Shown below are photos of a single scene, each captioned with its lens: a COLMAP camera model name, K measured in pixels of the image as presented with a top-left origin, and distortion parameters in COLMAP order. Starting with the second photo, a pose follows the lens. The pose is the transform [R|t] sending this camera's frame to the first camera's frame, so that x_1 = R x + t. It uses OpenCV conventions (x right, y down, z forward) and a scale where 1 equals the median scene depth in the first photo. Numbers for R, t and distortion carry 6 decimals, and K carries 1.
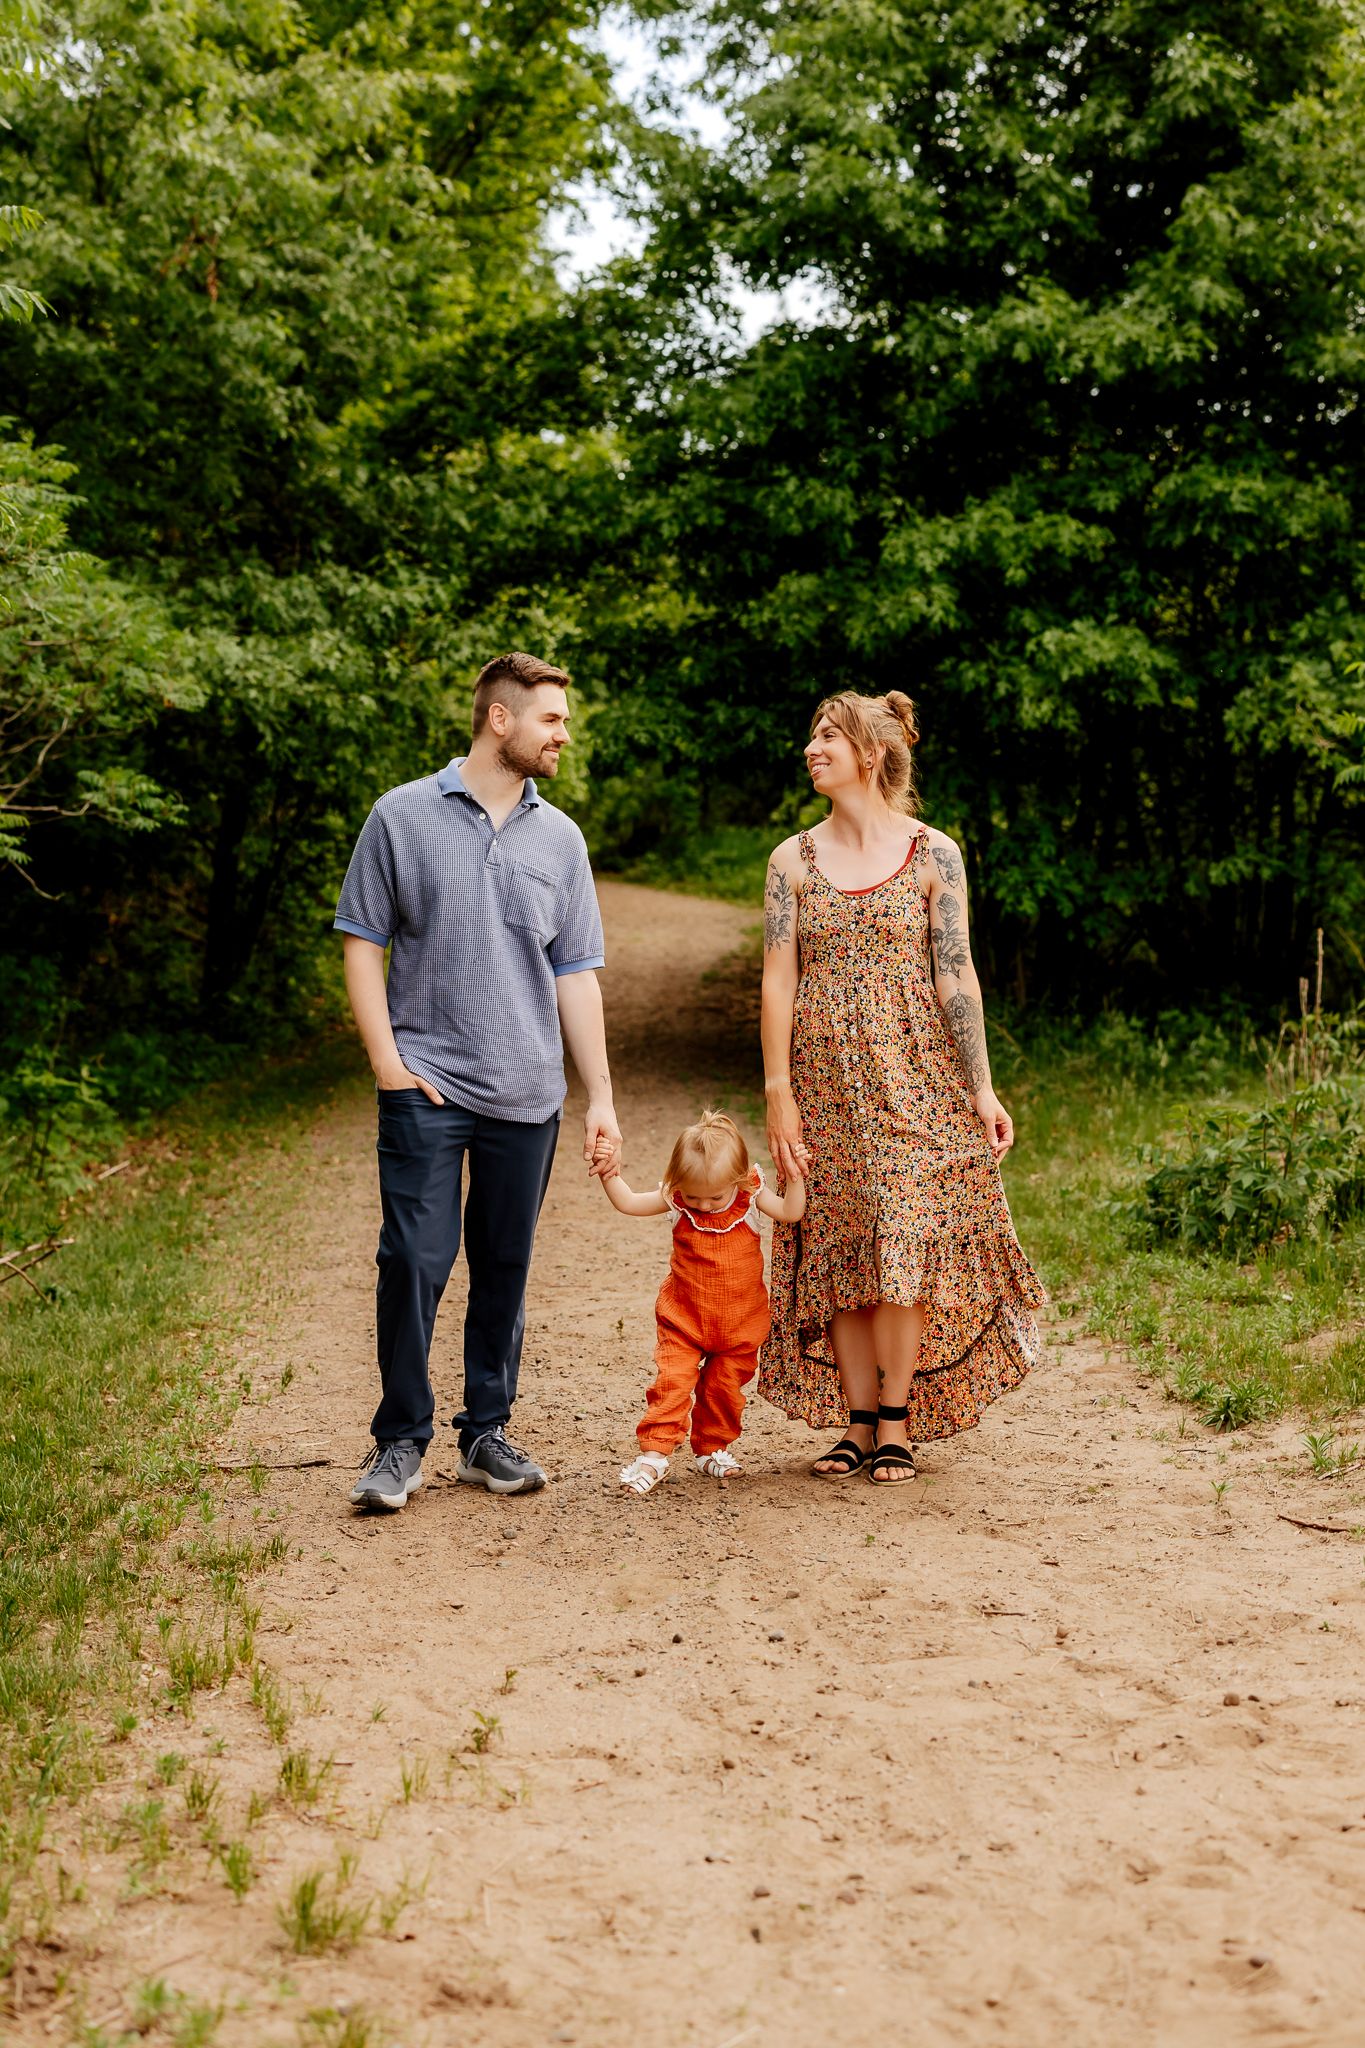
lens RADIAL K [[2949.4, 0, 682.5], [0, 2949.4, 1024.0], [0, 0, 1]] dist [0.020110, 0.071391]
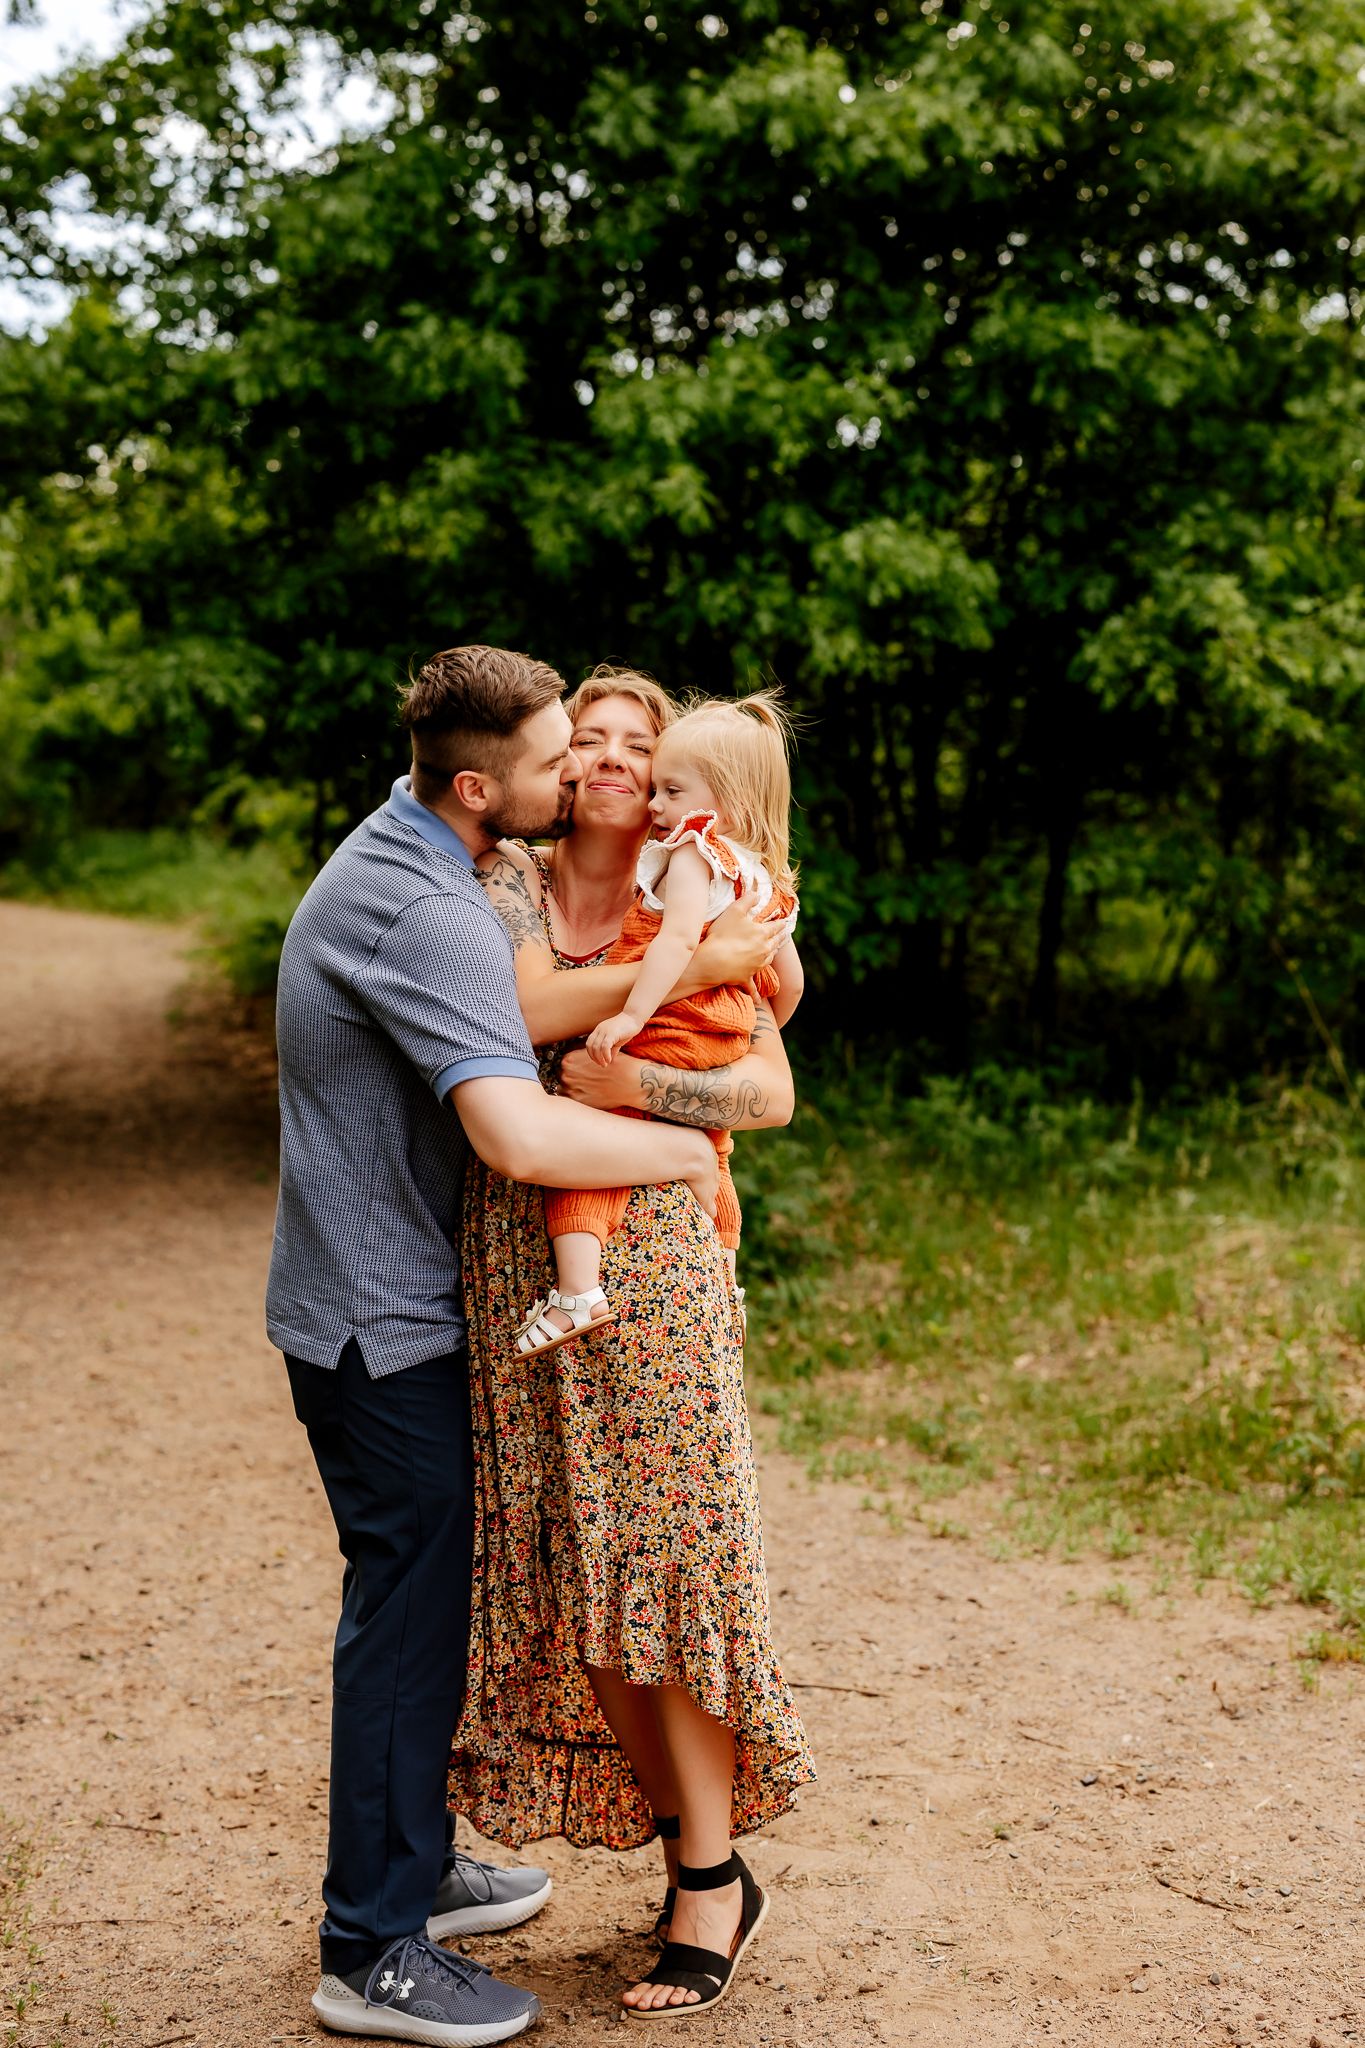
lens RADIAL K [[2949.4, 0, 682.5], [0, 2949.4, 1024.0], [0, 0, 1]] dist [0.020110, 0.071391]
pose [[0.970748, -0.026309, 0.238656, -0.078146], [0.026781, 0.999641, 0.001268, -0.019077], [-0.238603, 0.005161, 0.971103, 0.324154]]
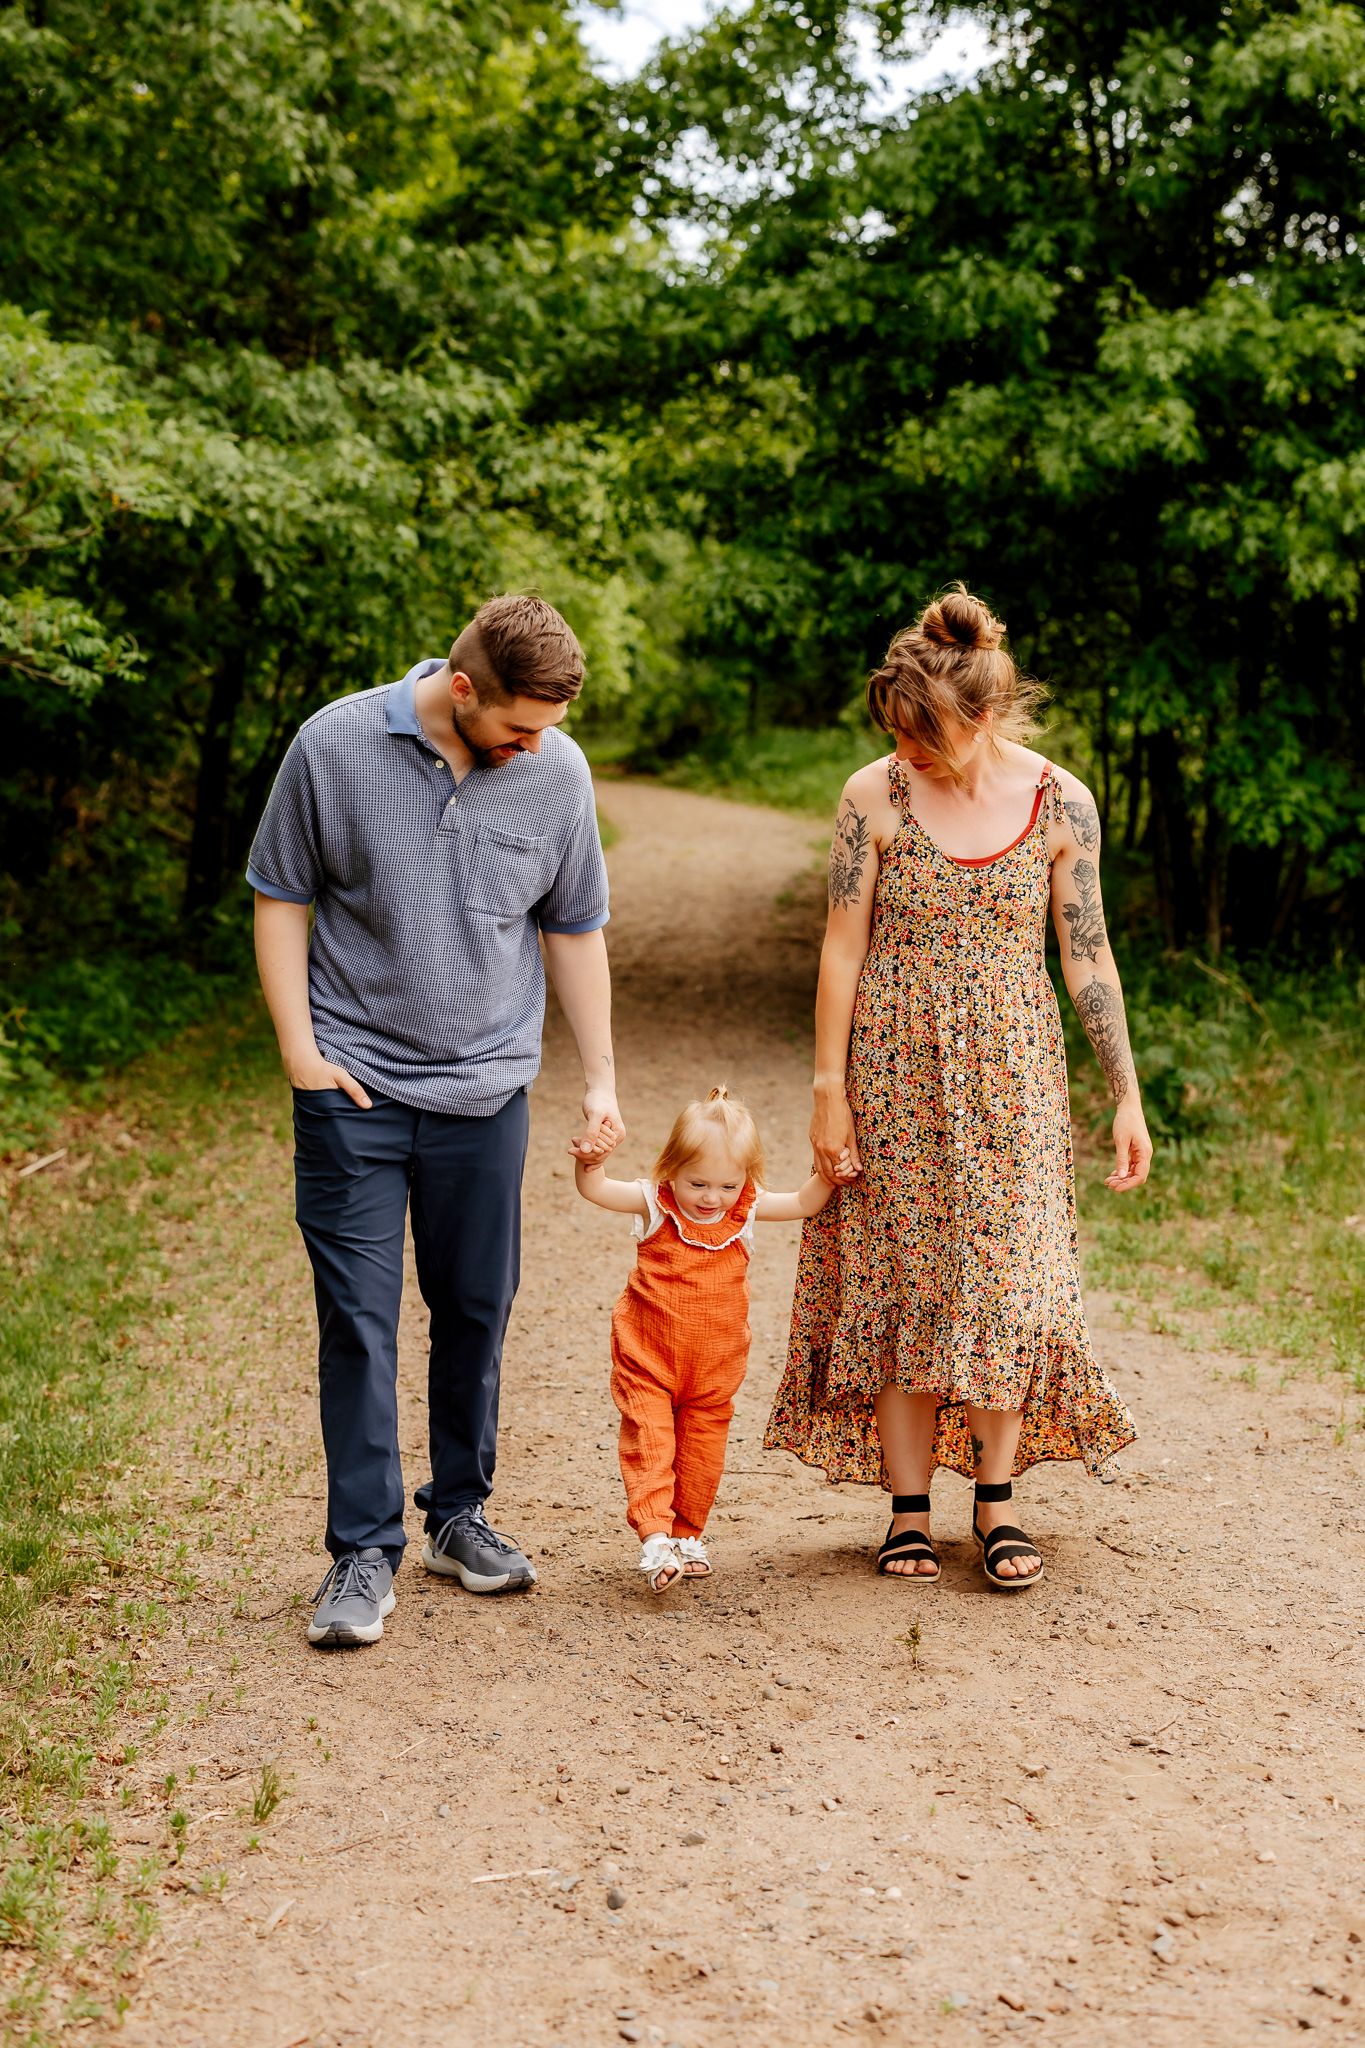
lens RADIAL K [[2941.0, 0, 724.4], [0, 2941.0, 1023.1], [0, 0, 1]] dist [0.082770, 0.028459]
pose [[0.999489, 0.028439, 0.014602, -0.032373], [-0.028888, 0.999086, 0.031514, -0.011224], [-0.013693, -0.031919, 0.999397, 0.241623]]
